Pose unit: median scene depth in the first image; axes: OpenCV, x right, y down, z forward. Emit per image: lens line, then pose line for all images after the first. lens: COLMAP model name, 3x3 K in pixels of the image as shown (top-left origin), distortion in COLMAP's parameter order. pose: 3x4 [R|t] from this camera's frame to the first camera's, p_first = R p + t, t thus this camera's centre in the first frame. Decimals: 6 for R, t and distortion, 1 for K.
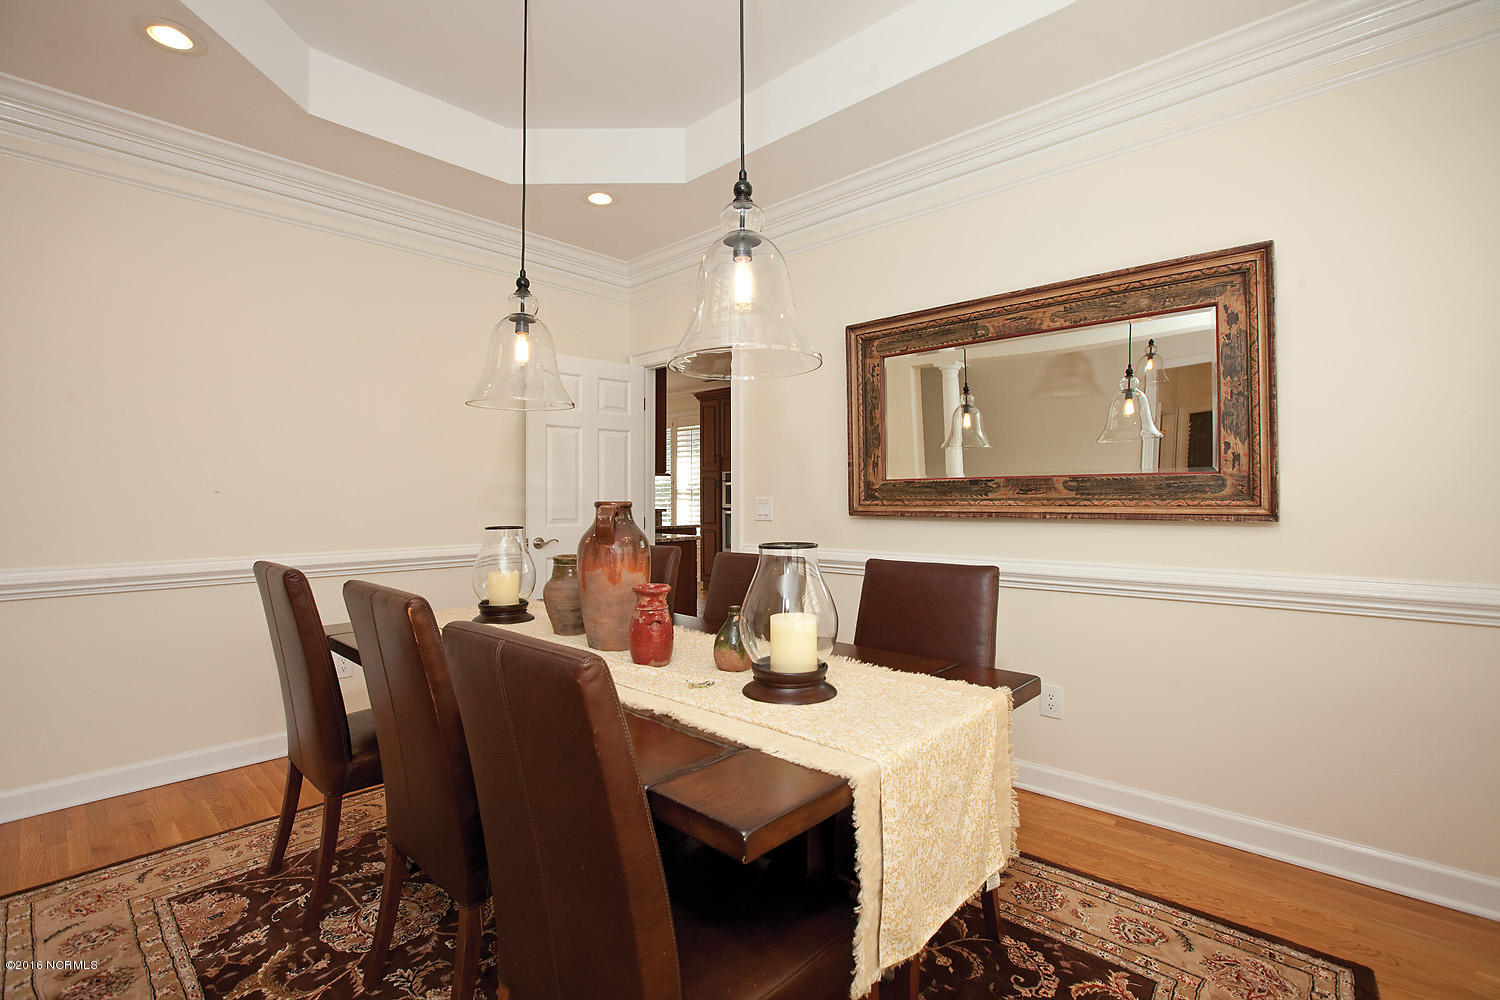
lens RADIAL K [[685.1, 0, 745.7], [0, 685.1, 490.4], [0, 0, 1]] dist [-0.038381, 0.010477]
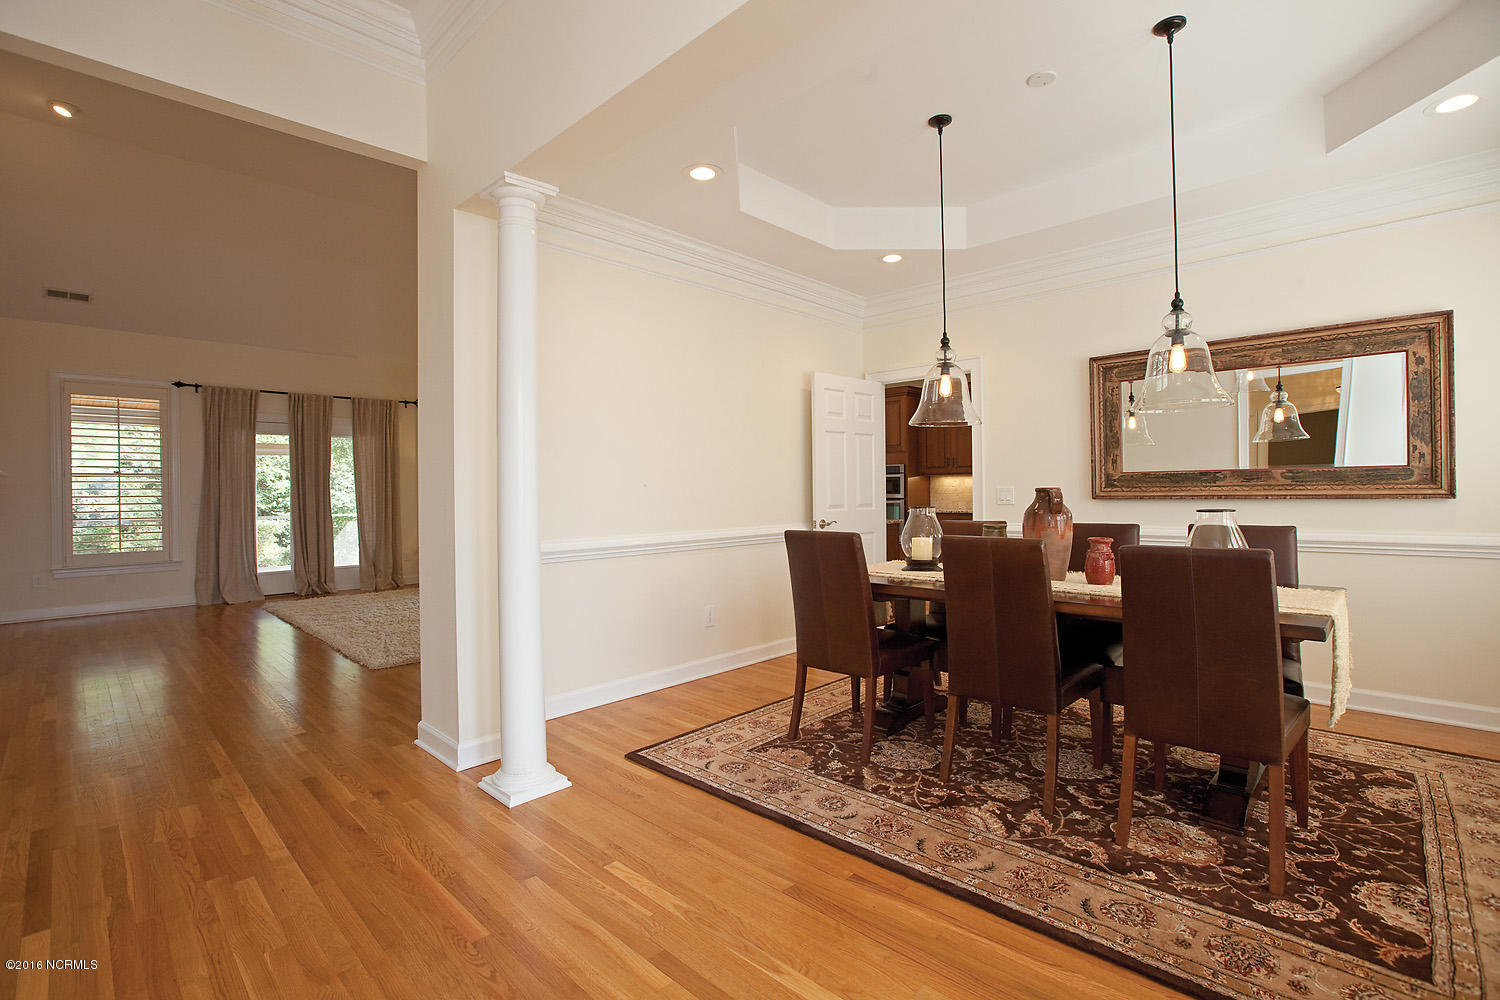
lens RADIAL K [[685.1, 0, 744.6], [0, 685.1, 493.2], [0, 0, 1]] dist [-0.038381, 0.010477]
pose [[0.999835, -0.008004, -0.016325, -0.732049], [0.008209, 0.999888, 0.012535, 0.003074], [0.016222, -0.012667, 0.999788, -0.483527]]
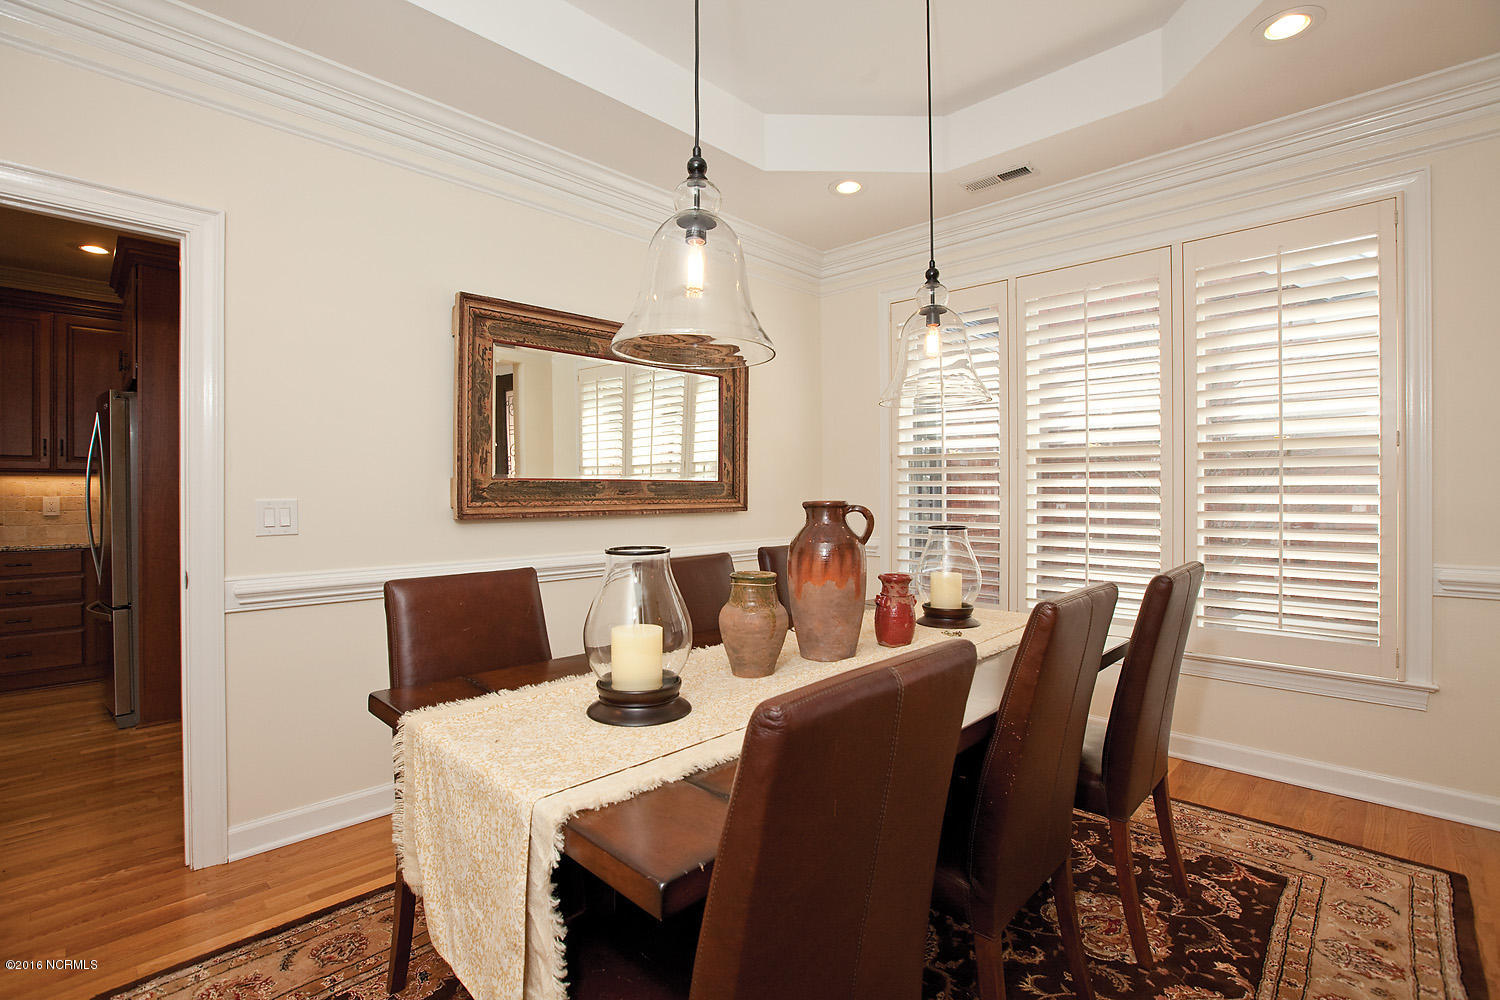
lens RADIAL K [[685.1, 0, 744.6], [0, 685.1, 493.8], [0, 0, 1]] dist [-0.038381, 0.010477]
pose [[0.023789, 0.002827, 0.999713, -0.960985], [-0.004357, 0.999987, -0.002724, 0.007574], [-0.999707, -0.004291, 0.023801, 0.919773]]
